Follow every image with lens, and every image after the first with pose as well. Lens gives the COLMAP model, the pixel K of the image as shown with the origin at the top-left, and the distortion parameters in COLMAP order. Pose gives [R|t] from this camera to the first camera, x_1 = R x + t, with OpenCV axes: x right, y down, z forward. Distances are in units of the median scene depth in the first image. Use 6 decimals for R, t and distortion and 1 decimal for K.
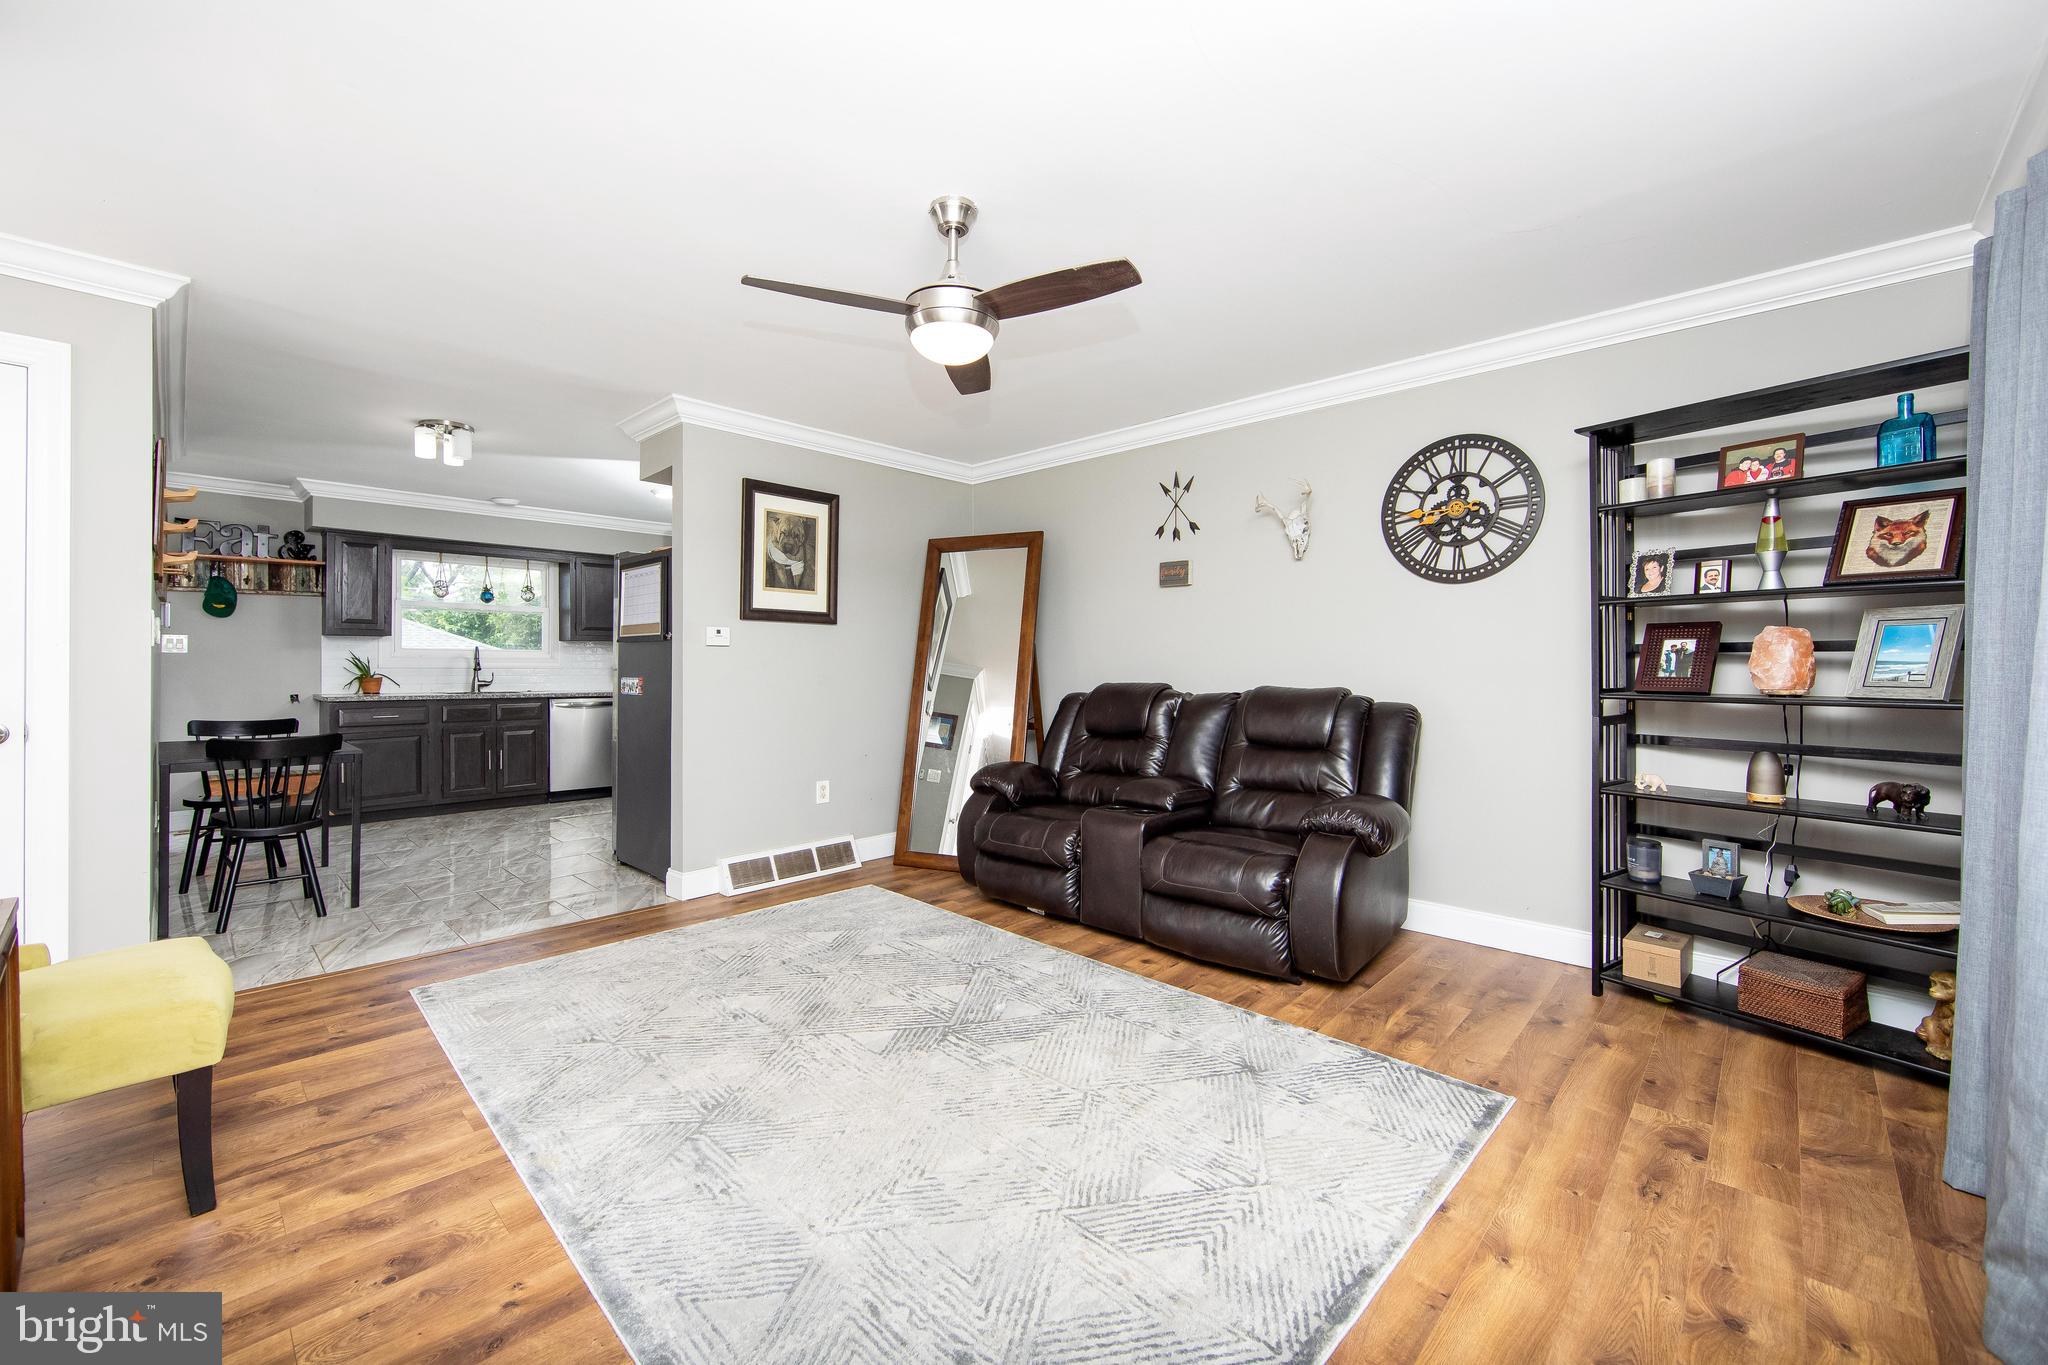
lens RADIAL K [[810.7, 0, 1004.6], [0, 810.7, 667.0], [0, 0, 1]] dist [-0.011656, 0.001373]
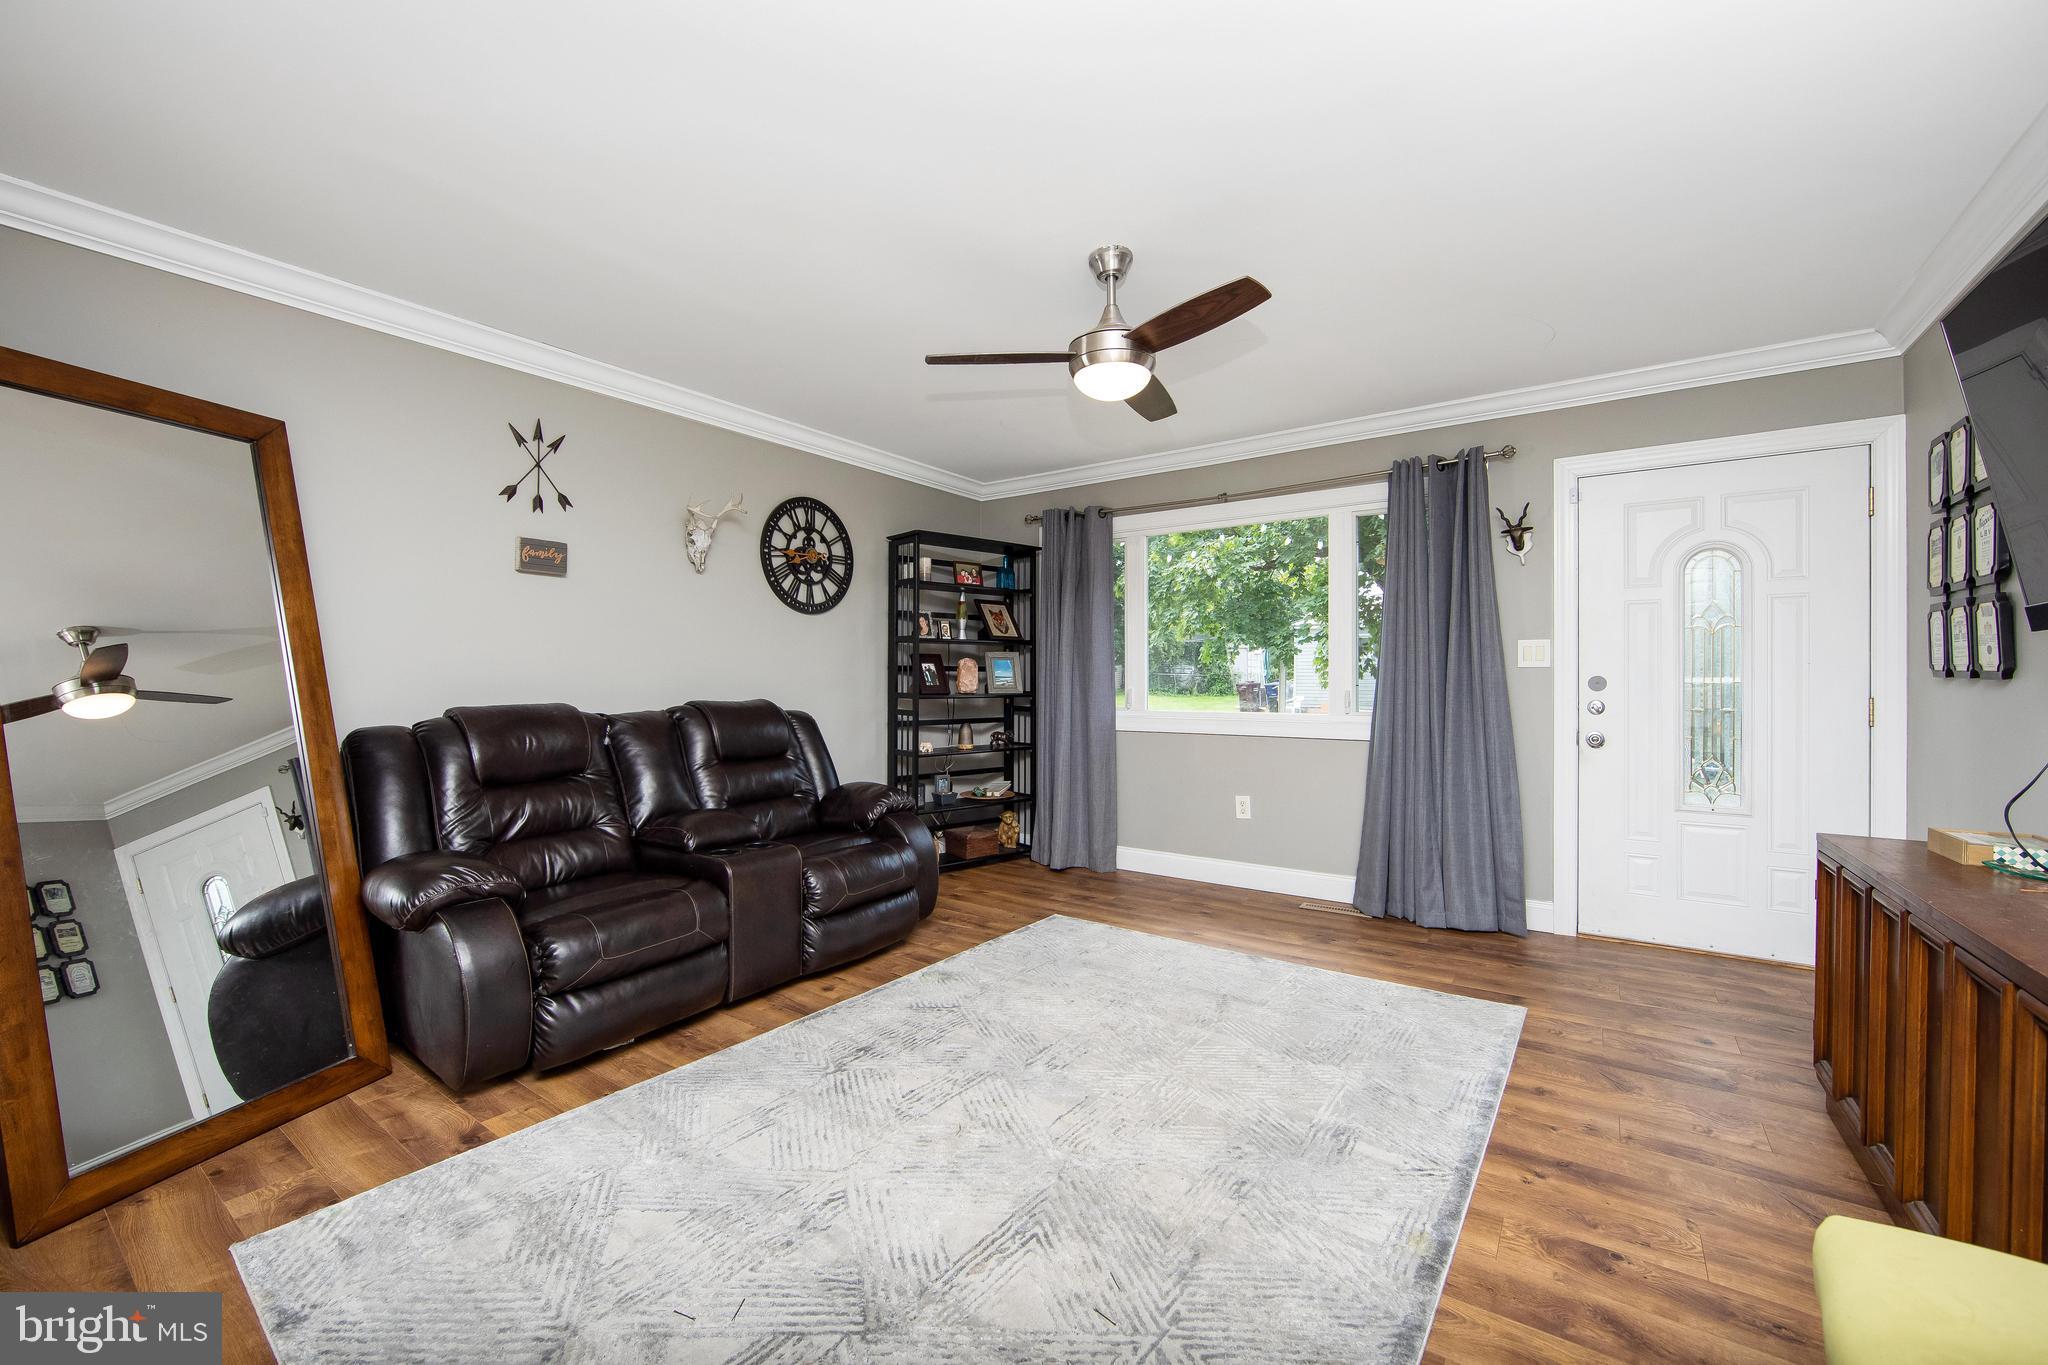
lens RADIAL K [[810.7, 0, 1025.9], [0, 810.7, 687.8], [0, 0, 1]] dist [-0.011656, 0.001373]
pose [[-0.147623, -0.012001, 0.988971, -0.773041], [0.004574, 0.999907, 0.012816, -0.002770], [-0.989033, 0.006416, -0.147554, 0.878732]]
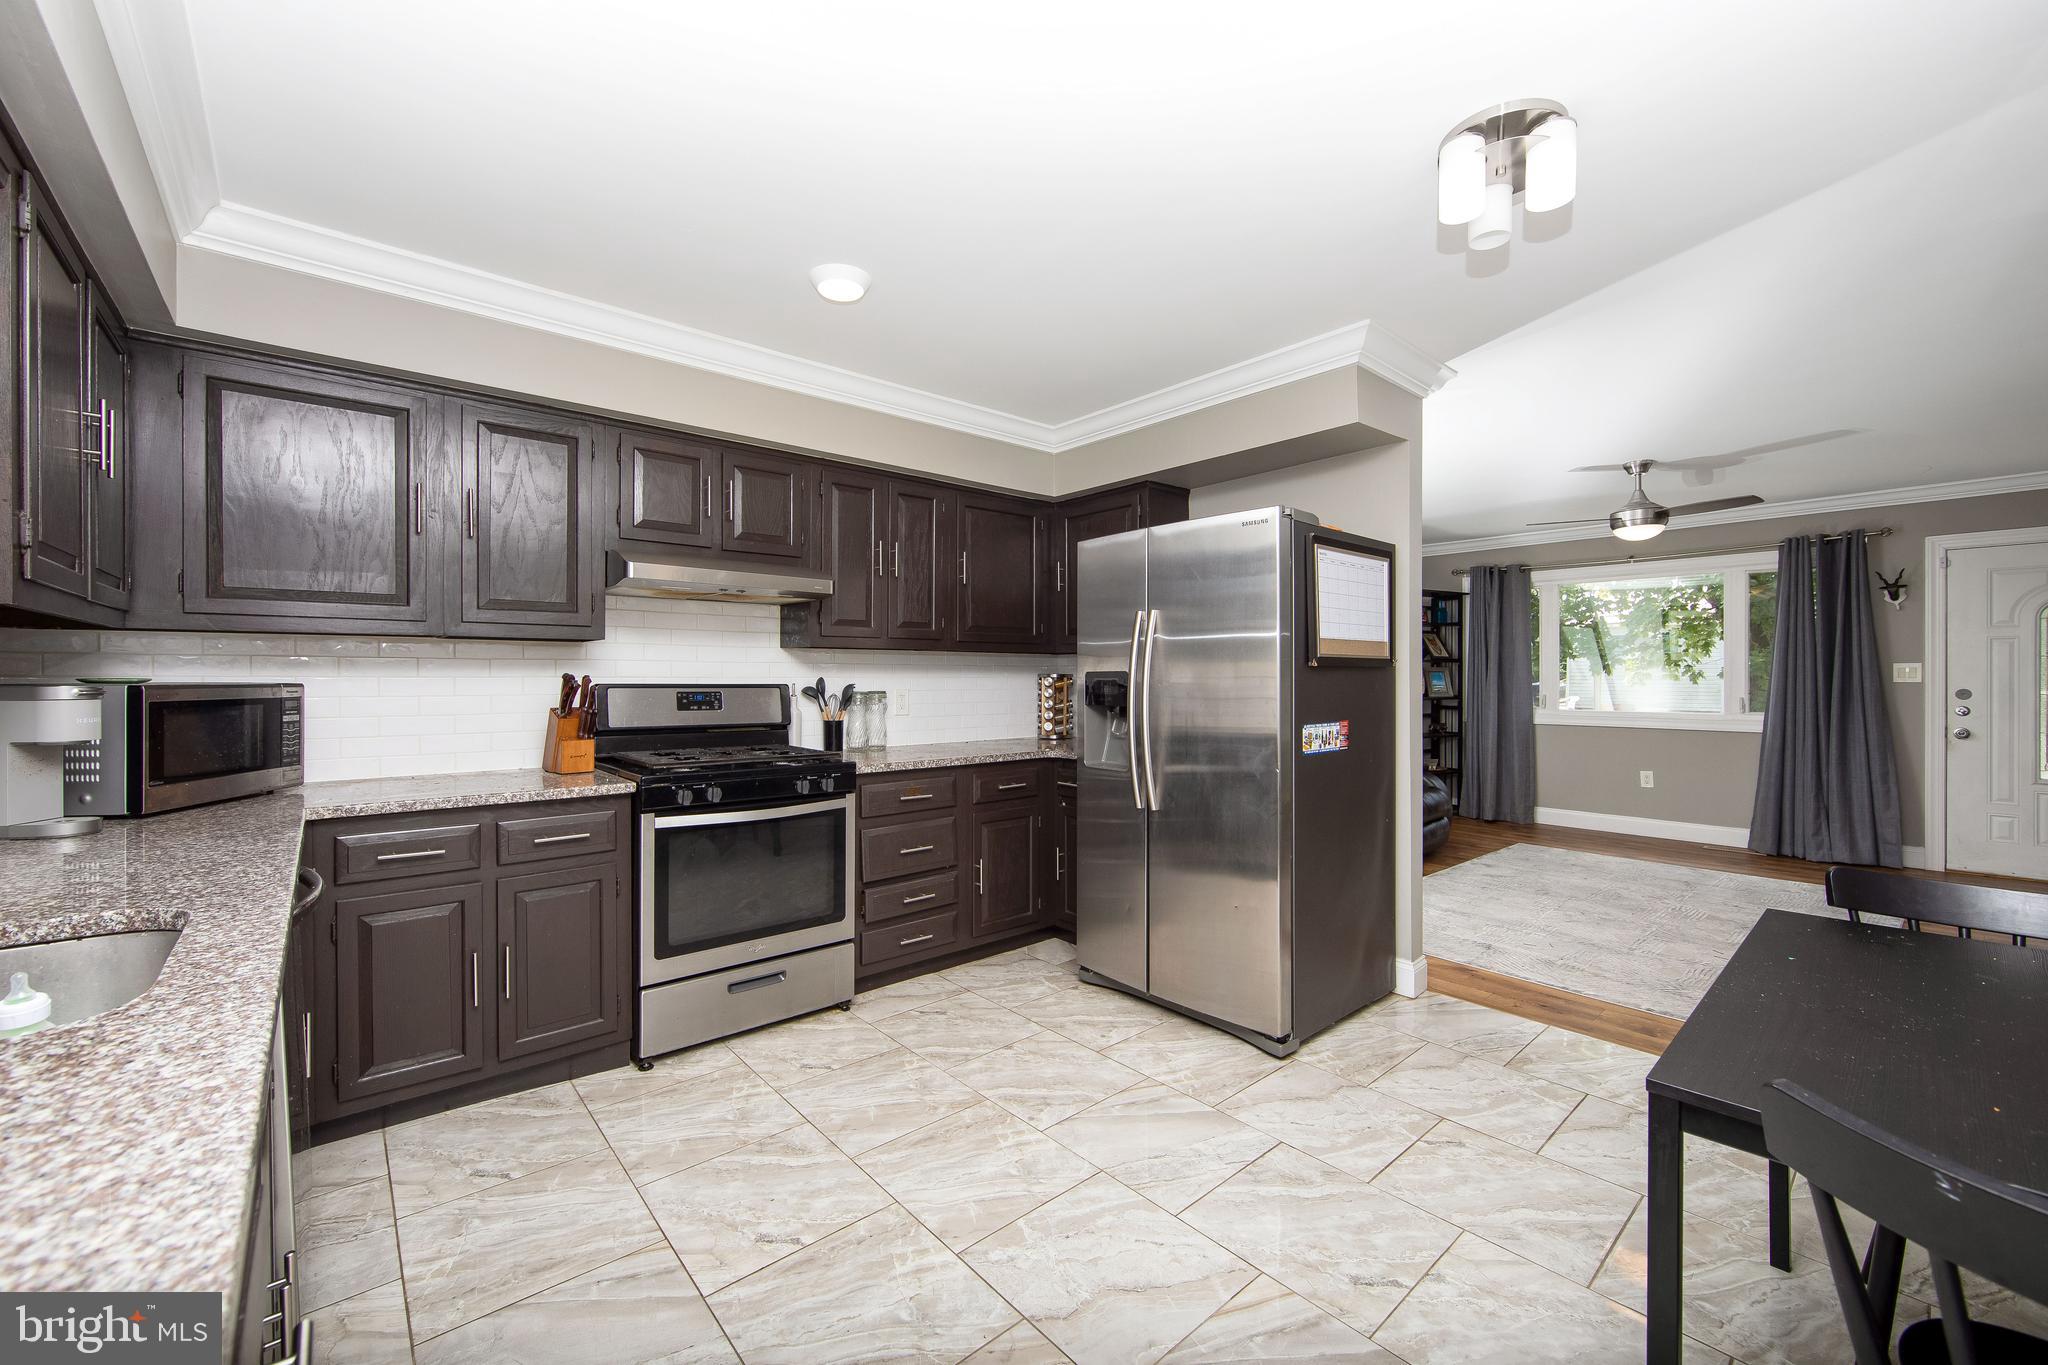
lens RADIAL K [[810.7, 0, 1015.1], [0, 810.7, 683.0], [0, 0, 1]] dist [-0.011656, 0.001373]
pose [[0.086122, -0.008773, 0.996246, -1.480341], [0.000073, 0.999961, 0.008800, -0.026733], [-0.996285, -0.000686, 0.086120, 1.619172]]
